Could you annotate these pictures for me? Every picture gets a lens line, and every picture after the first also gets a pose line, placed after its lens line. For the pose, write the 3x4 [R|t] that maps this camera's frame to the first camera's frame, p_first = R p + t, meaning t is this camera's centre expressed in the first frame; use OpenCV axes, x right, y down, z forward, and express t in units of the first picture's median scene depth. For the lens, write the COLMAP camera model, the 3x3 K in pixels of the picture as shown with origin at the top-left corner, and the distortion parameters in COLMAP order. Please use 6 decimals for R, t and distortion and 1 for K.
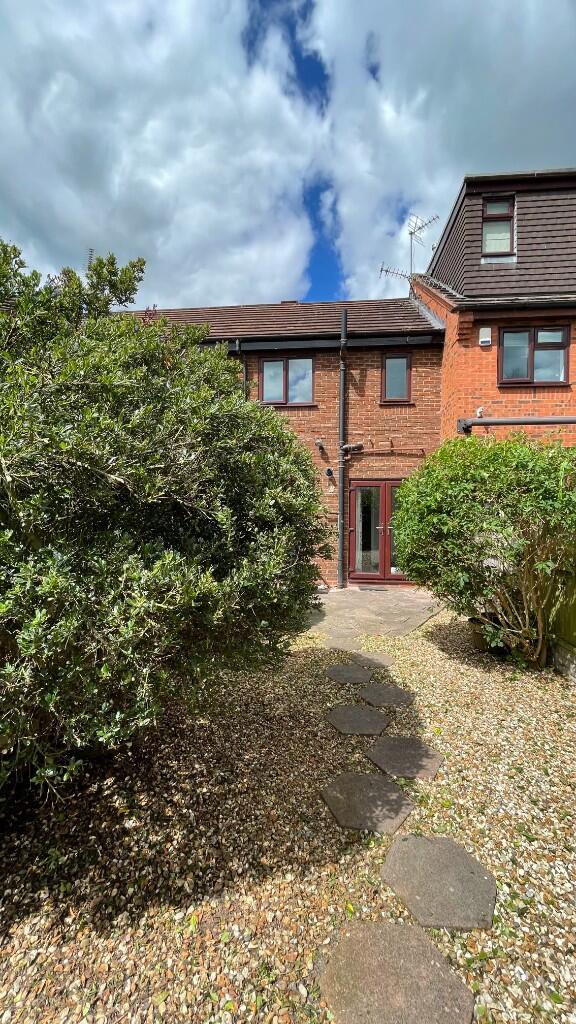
lens RADIAL K [[415.1, 0, 285.9], [0, 415.1, 515.0], [0, 0, 1]] dist [-0.002099, -0.000135]
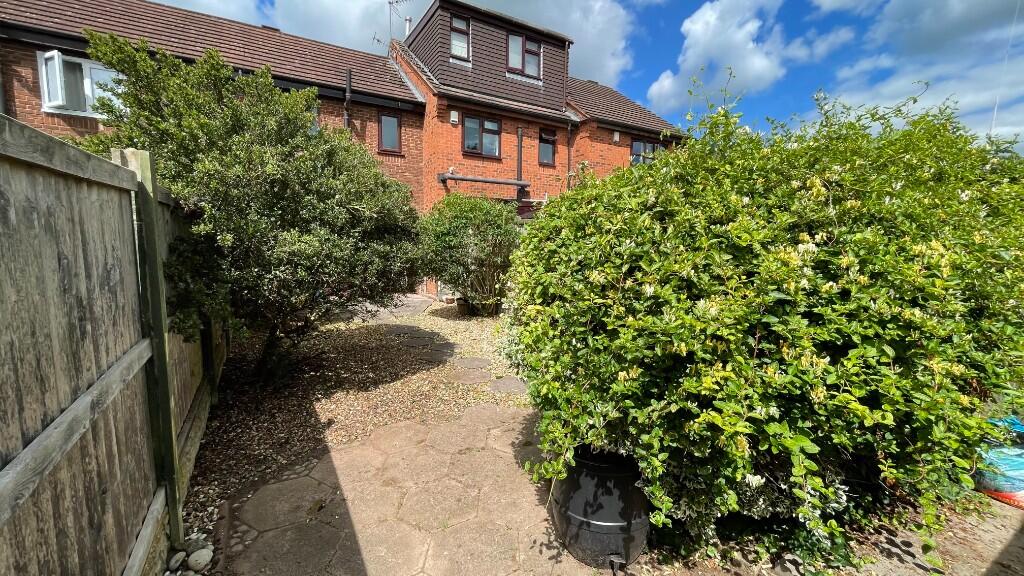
lens RADIAL K [[415.1, 0, 510.7], [0, 415.1, 289.3], [0, 0, 1]] dist [-0.002099, -0.000135]
pose [[0.801591, -0.060418, 0.594812, -0.255529], [-0.001784, 0.994635, 0.103434, 0.020860], [-0.597870, -0.083973, 0.797182, -0.323344]]
